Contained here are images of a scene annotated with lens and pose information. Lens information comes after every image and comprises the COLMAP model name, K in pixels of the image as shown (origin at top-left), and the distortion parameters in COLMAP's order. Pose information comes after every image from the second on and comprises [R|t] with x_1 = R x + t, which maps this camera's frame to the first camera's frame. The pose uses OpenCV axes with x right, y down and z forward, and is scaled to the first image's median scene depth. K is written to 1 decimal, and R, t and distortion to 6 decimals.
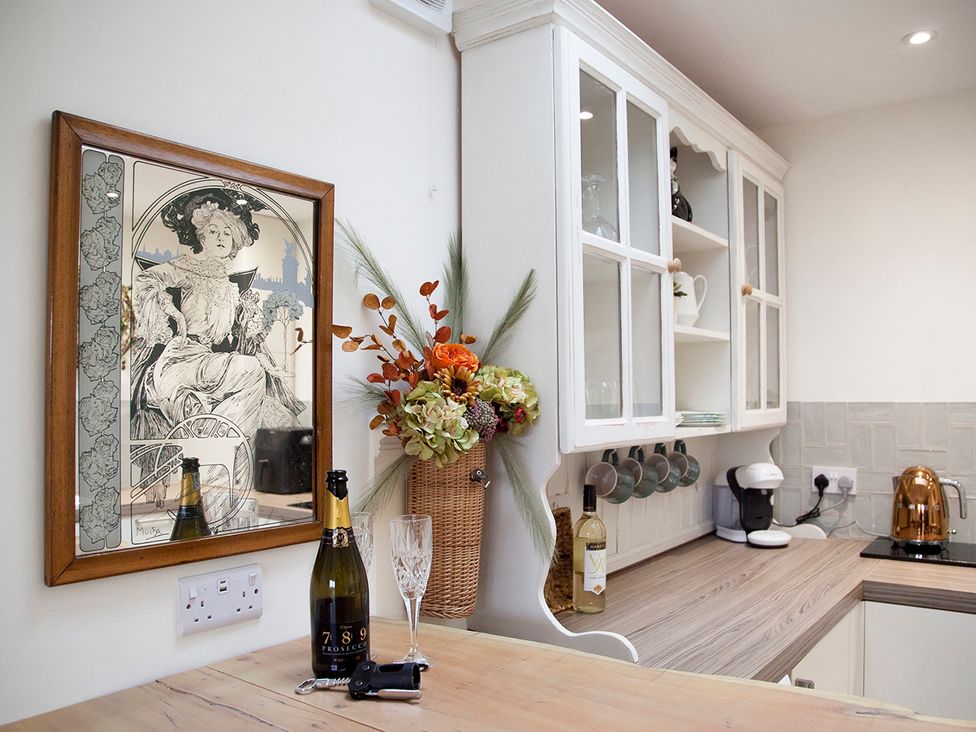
lens RADIAL K [[739.8, 0, 494.3], [0, 739.8, 375.9], [0, 0, 1]] dist [-0.134201, 0.087733]
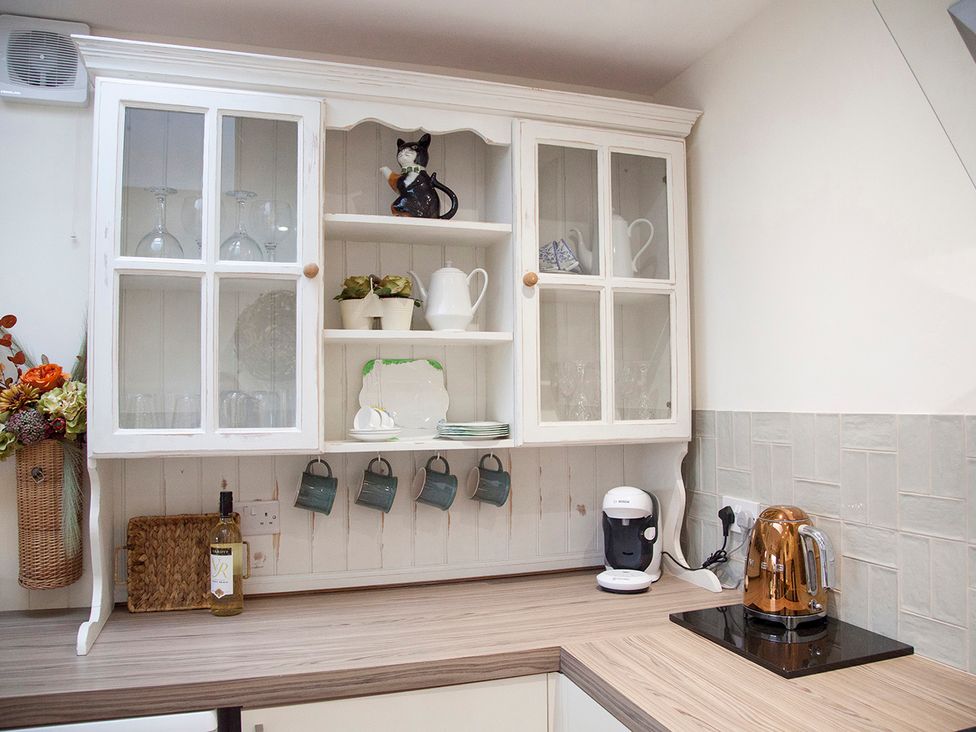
lens RADIAL K [[753.7, 0, 487.5], [0, 753.7, 356.2], [0, 0, 1]] dist [-0.102585, 0.066819]
pose [[0.846564, -0.028431, -0.531527, 0.686566], [0.018476, 0.999540, -0.024038, -0.007222], [0.531966, 0.010530, 0.846700, 0.211068]]
